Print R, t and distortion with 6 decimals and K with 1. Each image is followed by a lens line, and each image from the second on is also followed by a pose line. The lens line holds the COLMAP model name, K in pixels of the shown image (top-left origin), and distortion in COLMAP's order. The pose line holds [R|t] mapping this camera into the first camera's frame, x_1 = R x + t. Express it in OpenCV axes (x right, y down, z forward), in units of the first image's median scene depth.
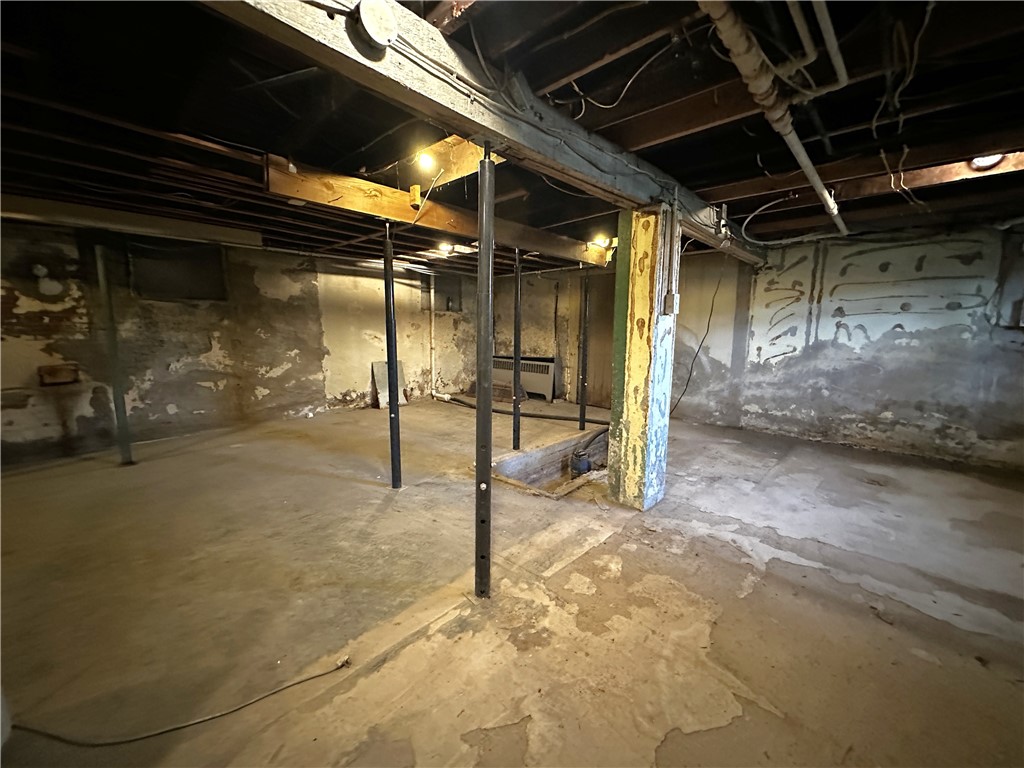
lens RADIAL K [[414.1, 0, 512.0], [0, 414.1, 384.4], [0, 0, 1]] dist [-0.000591, -0.000052]
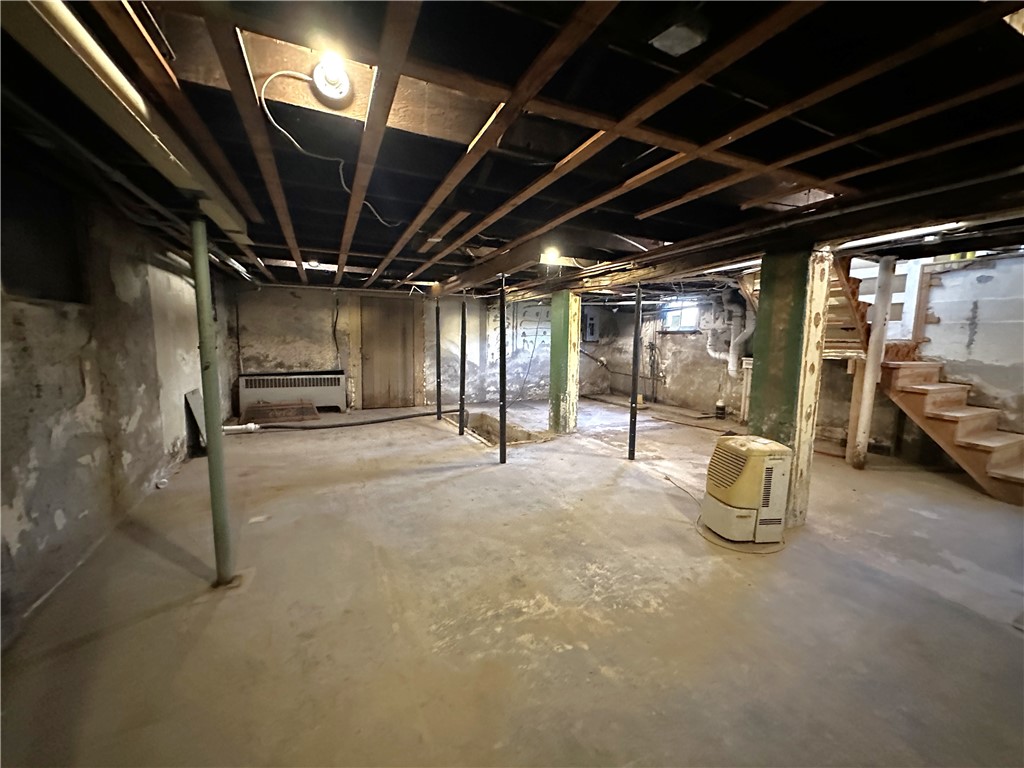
lens RADIAL K [[414.1, 0, 518.3], [0, 414.1, 384.9], [0, 0, 1]] dist [-0.000591, -0.000052]
pose [[0.364460, -0.107825, 0.924956, -1.068657], [0.113265, 0.991032, 0.070898, -0.074805], [-0.924305, 0.078925, 0.373404, 0.285002]]
